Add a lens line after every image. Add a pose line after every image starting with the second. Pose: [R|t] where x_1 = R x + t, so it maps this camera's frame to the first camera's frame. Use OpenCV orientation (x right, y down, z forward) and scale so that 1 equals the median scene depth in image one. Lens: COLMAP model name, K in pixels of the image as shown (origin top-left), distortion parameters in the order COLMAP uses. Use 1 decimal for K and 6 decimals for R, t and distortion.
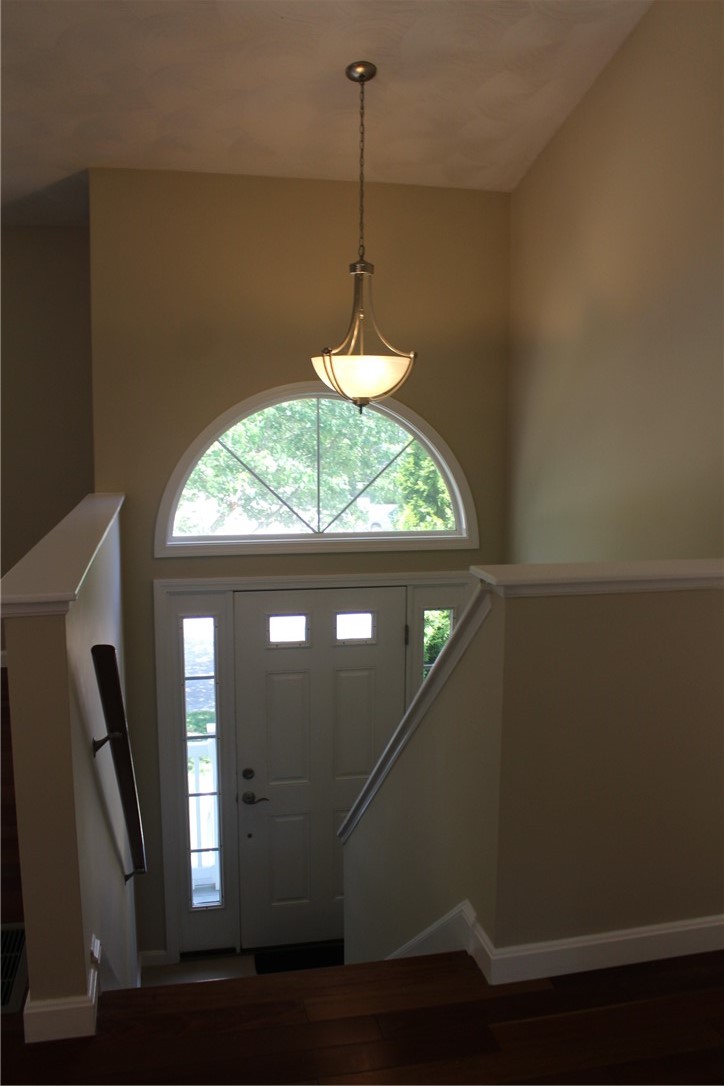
lens RADIAL K [[888.5, 0, 362.0], [0, 888.5, 543.0], [0, 0, 1]] dist [-0.164879, 0.118101]
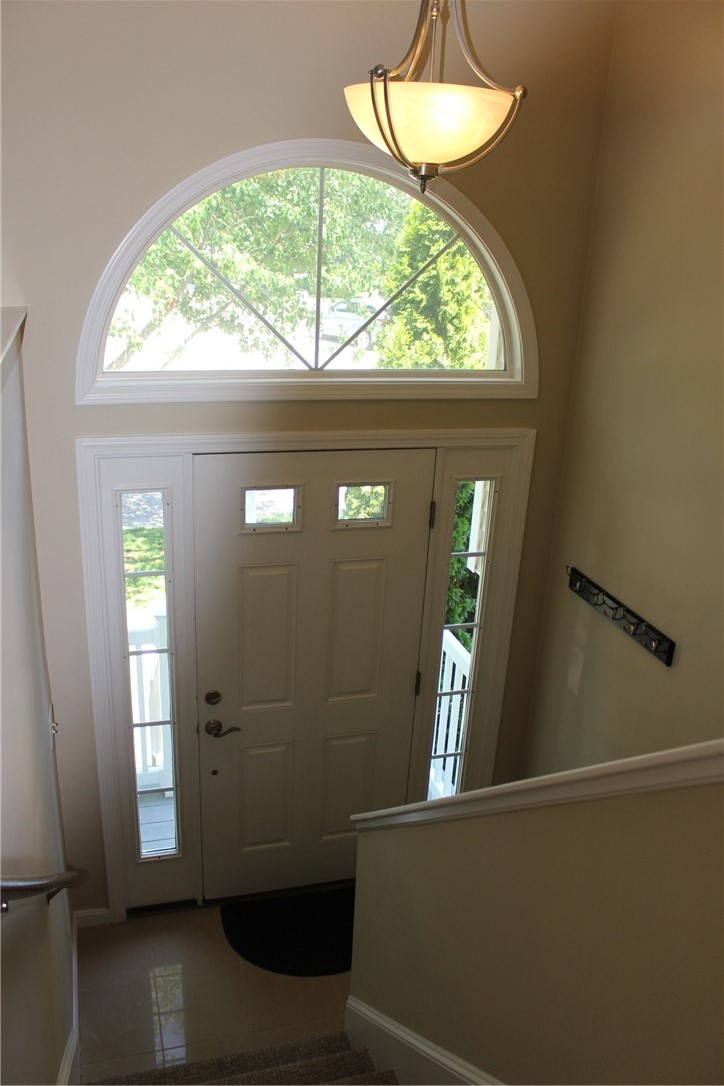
lens RADIAL K [[888.5, 0, 362.0], [0, 888.5, 543.0], [0, 0, 1]] dist [-0.164879, 0.118101]
pose [[0.997066, 0.018520, 0.074271, -0.060841], [-0.034854, 0.973714, 0.225093, -0.035512], [-0.068150, -0.227021, 0.971502, 0.293076]]
